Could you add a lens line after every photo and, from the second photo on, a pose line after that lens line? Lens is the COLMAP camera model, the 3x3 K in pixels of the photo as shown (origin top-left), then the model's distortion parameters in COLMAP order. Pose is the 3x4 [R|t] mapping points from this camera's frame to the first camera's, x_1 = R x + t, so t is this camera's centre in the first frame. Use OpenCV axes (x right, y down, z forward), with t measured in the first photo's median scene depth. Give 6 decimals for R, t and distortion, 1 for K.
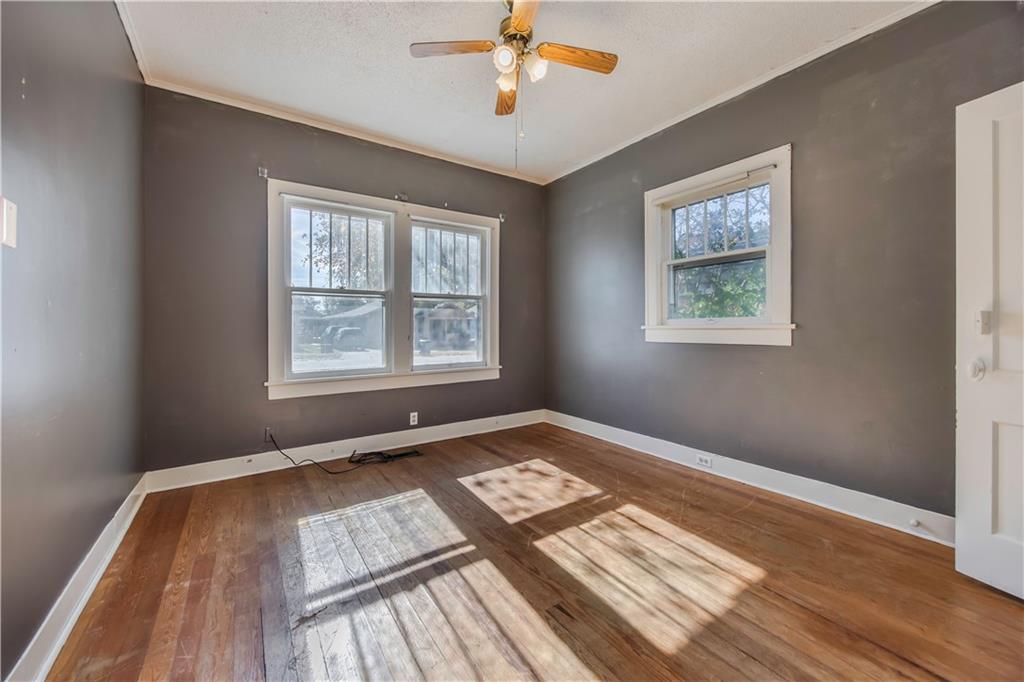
lens RADIAL K [[393.9, 0, 512.4], [0, 393.9, 332.3], [0, 0, 1]] dist [-0.000631, -0.000039]
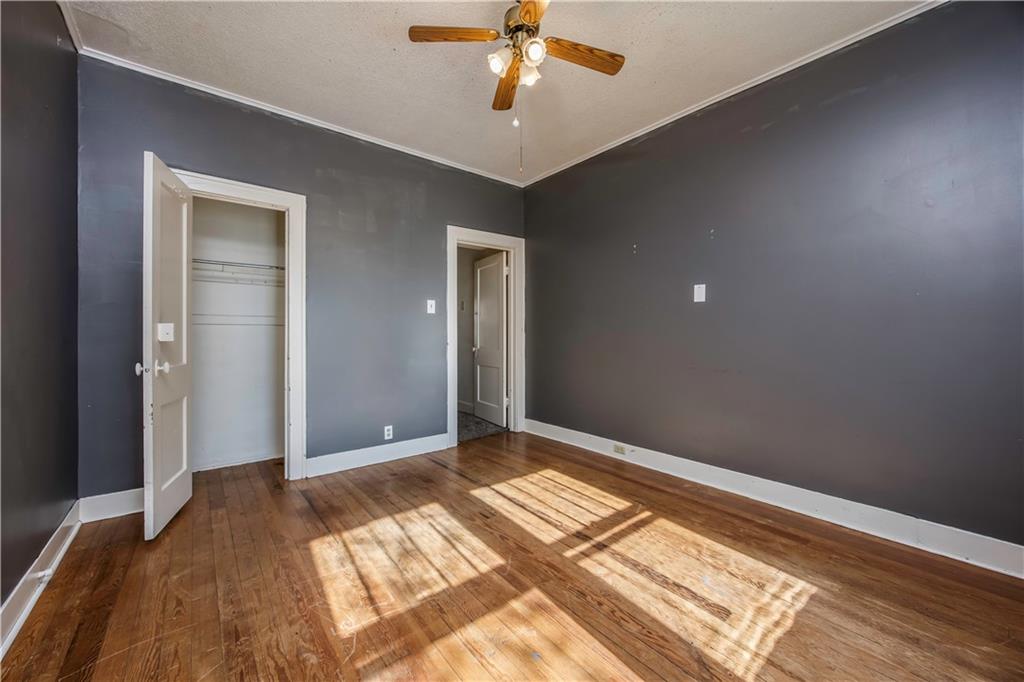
lens RADIAL K [[393.9, 0, 512.4], [0, 393.9, 334.1], [0, 0, 1]] dist [-0.000631, -0.000039]
pose [[-0.997120, 0.007839, -0.075440, 0.106321], [0.006672, 0.999854, 0.015711, -0.029739], [0.075552, 0.015162, -0.997027, 2.004456]]
